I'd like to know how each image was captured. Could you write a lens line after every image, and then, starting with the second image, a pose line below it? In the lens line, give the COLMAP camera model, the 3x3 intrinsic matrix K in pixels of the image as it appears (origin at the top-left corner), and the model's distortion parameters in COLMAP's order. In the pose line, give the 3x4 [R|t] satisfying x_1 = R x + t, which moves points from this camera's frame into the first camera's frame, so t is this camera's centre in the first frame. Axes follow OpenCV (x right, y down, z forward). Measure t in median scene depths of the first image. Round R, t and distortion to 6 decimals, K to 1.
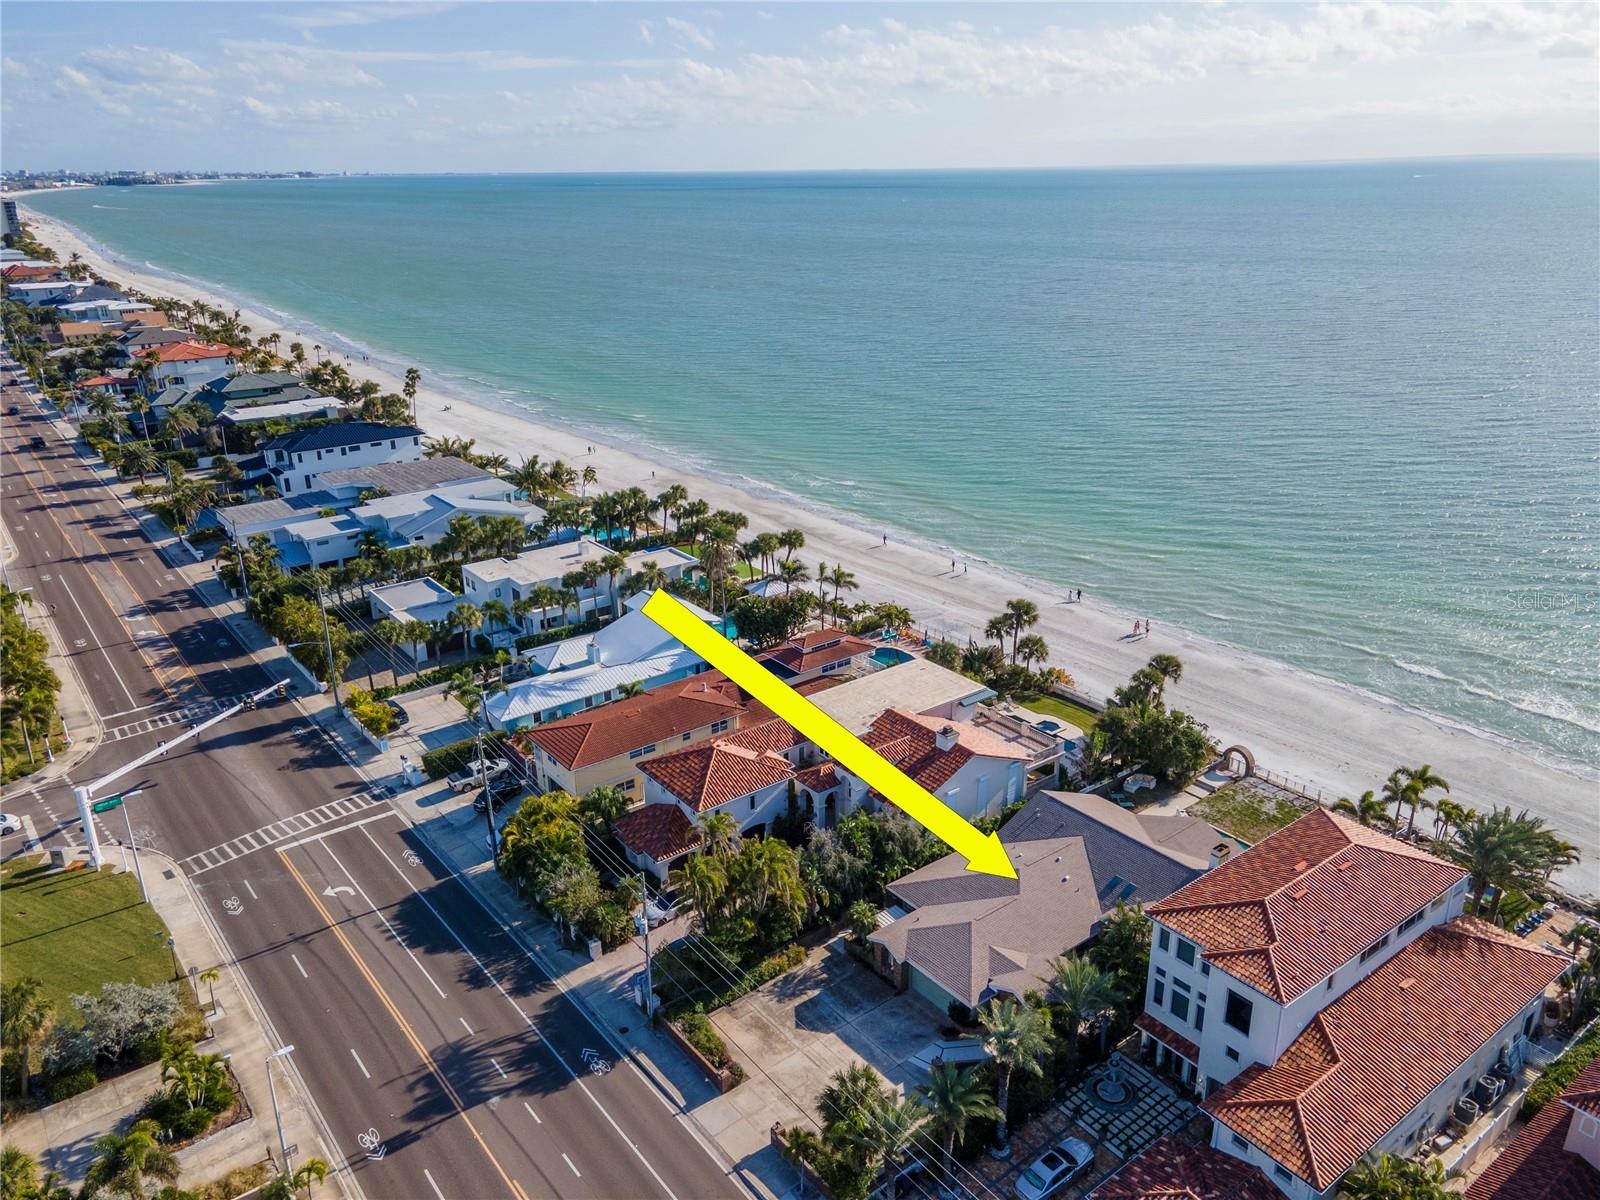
lens RADIAL K [[1158.4, 0, 807.8], [0, 1158.4, 596.2], [0, 0, 1]] dist [0.050295, 0.005815]
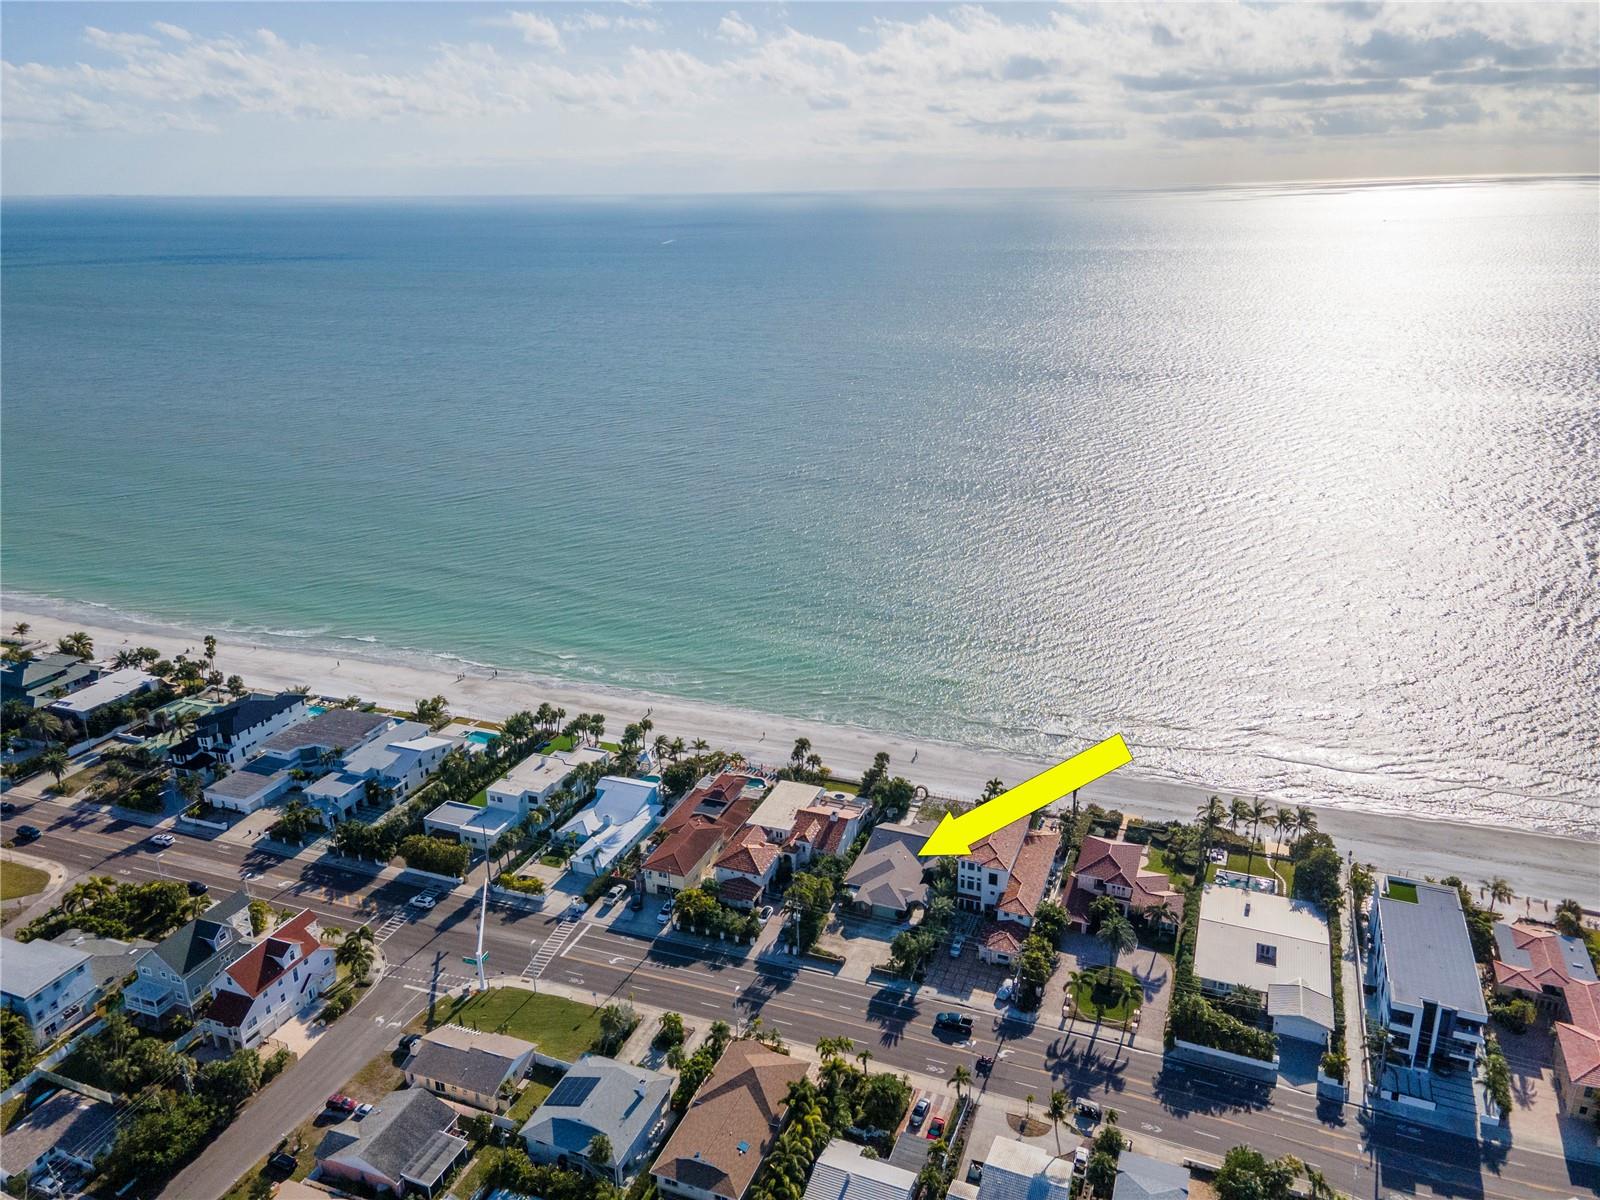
lens RADIAL K [[1156.4, 0, 806.3], [0, 1156.4, 596.2], [0, 0, 1]] dist [0.048908, 0.009328]
pose [[0.856853, -0.171257, 0.486286, -0.900882], [0.181147, 0.983085, 0.027029, -0.352575], [-0.482689, 0.064929, 0.873382, -0.952420]]
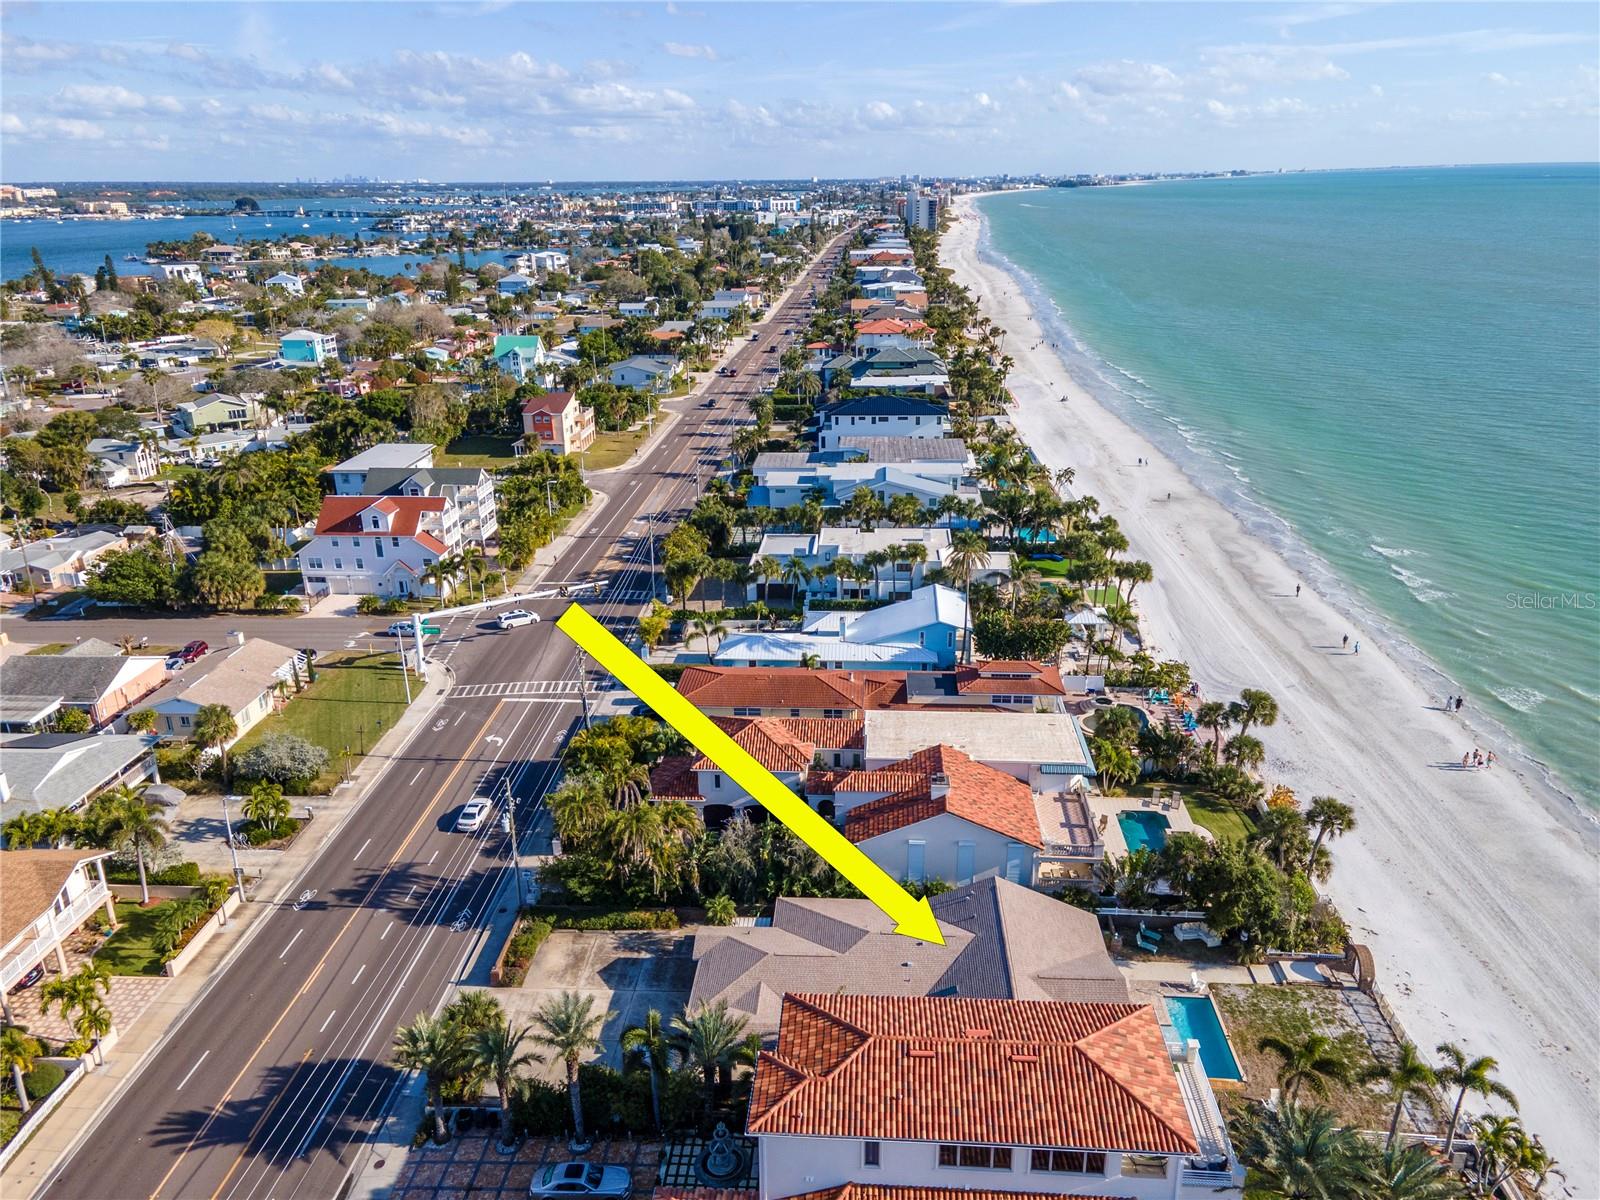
lens RADIAL K [[1157.4, 0, 806.4], [0, 1157.4, 603.4], [0, 0, 1]] dist [0.034597, 0.031847]
pose [[0.749628, 0.230919, -0.620269, 0.519985], [-0.225903, 0.970152, 0.088160, -0.067349], [0.622113, 0.074033, 0.779419, 0.195028]]
